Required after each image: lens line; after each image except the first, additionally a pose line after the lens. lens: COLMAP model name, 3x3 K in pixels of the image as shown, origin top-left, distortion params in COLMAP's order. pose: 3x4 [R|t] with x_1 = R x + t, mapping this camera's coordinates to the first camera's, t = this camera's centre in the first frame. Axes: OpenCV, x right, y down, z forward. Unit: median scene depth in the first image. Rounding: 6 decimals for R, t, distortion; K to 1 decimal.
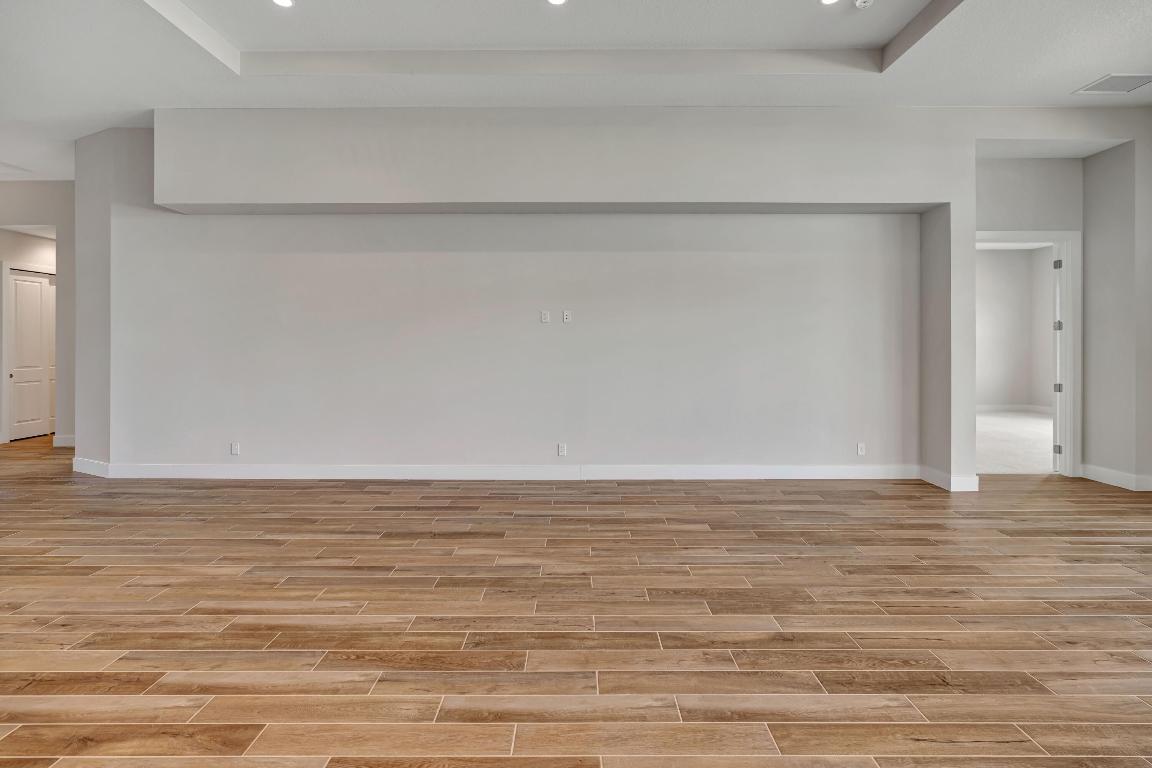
lens RADIAL K [[533.0, 0, 575.1], [0, 533.0, 342.3], [0, 0, 1]] dist [0.002332, 0.000523]
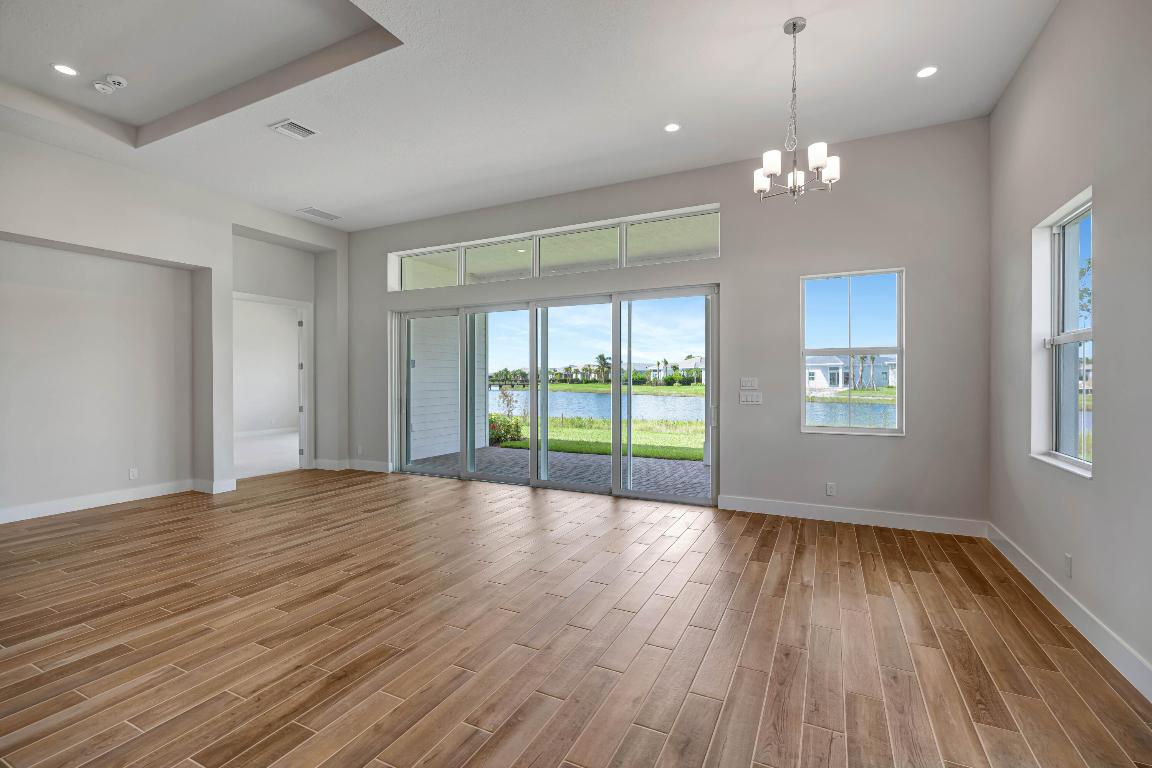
lens RADIAL K [[514.5, 0, 576.0], [0, 514.5, 384.0], [0, 0, 1]] dist [-0.002743, -0.000018]
pose [[0.446654, -0.009538, 0.894656, -0.007645], [-0.001731, 0.999932, 0.011525, -0.000446], [-0.894705, -0.006696, 0.446607, -0.328112]]
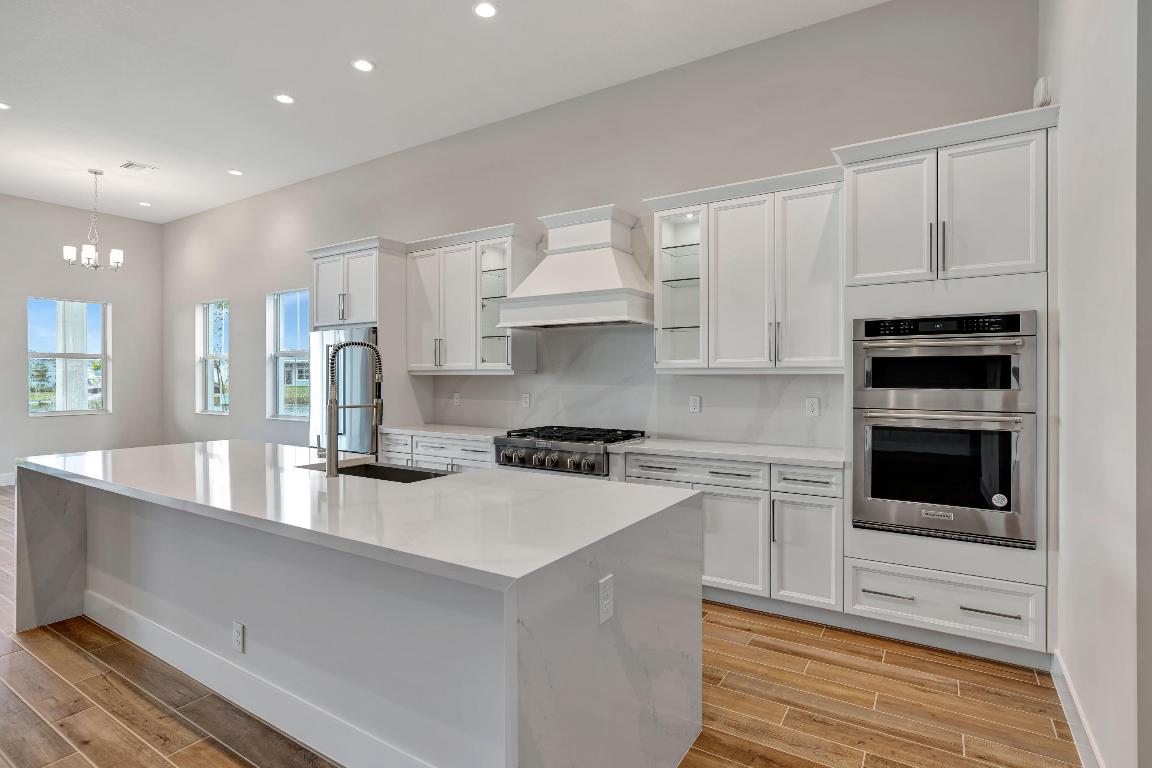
lens RADIAL K [[582.6, 0, 570.4], [0, 582.6, 385.1], [0, 0, 1]] dist [-0.010440, 0.000089]
pose [[-0.840987, -0.006398, 0.541017, -0.856803], [0.002721, 0.999867, 0.016055, 0.004514], [-0.541048, 0.014974, -0.840858, 0.221799]]
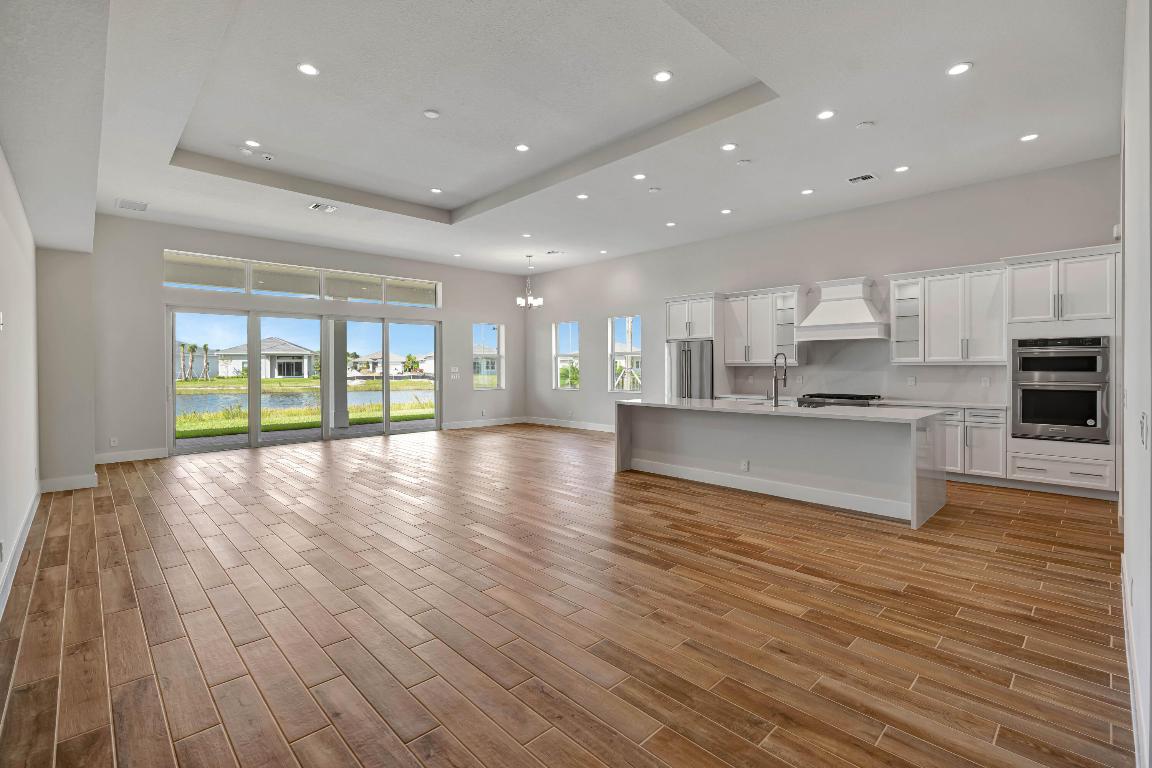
lens RADIAL K [[517.5, 0, 579.8], [0, 517.5, 374.9], [0, 0, 1]] dist [-0.002799, 0.000236]
pose [[-0.696855, -0.006835, 0.717180, -0.928405], [0.004946, 0.999885, 0.014335, 0.004461], [-0.717195, 0.013537, -0.696741, 1.011047]]
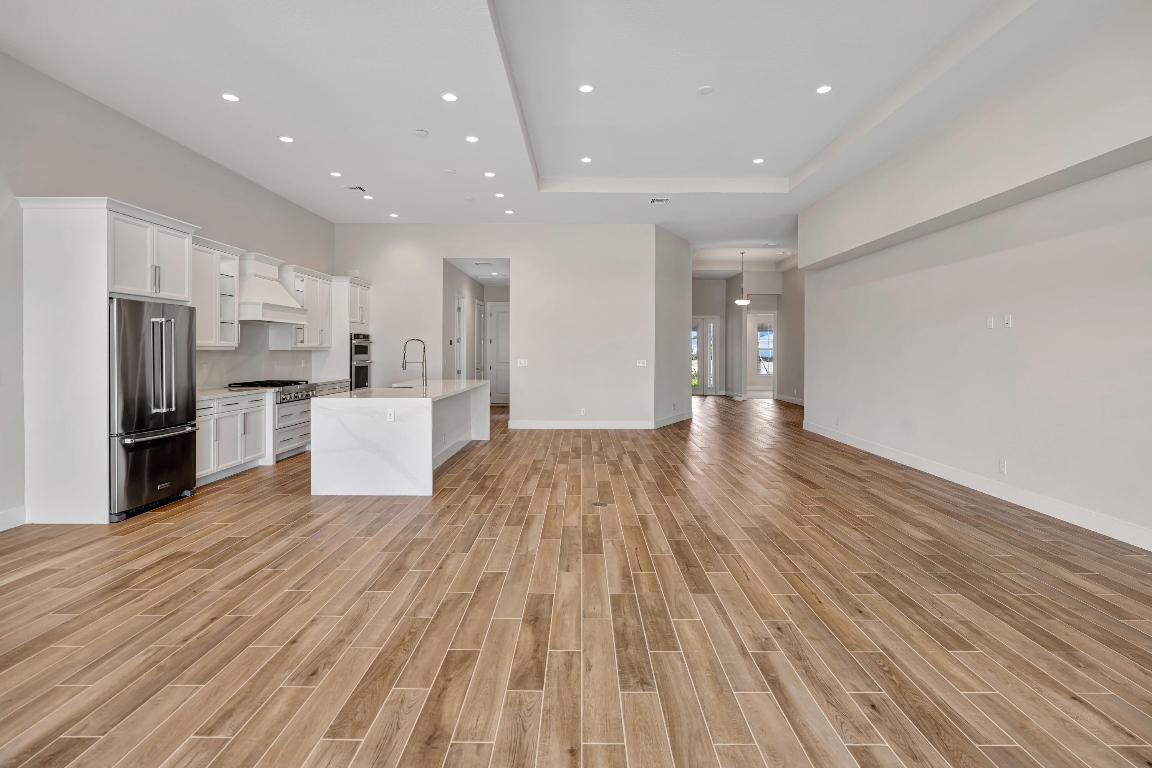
lens RADIAL K [[552.8, 0, 594.7], [0, 552.8, 348.8], [0, 0, 1]] dist [-0.006289, -0.000145]
pose [[0.021922, 0.003891, -0.999752, 0.993488], [0.002535, 0.999989, 0.003947, -0.006740], [0.999756, -0.002620, 0.021912, 0.293166]]
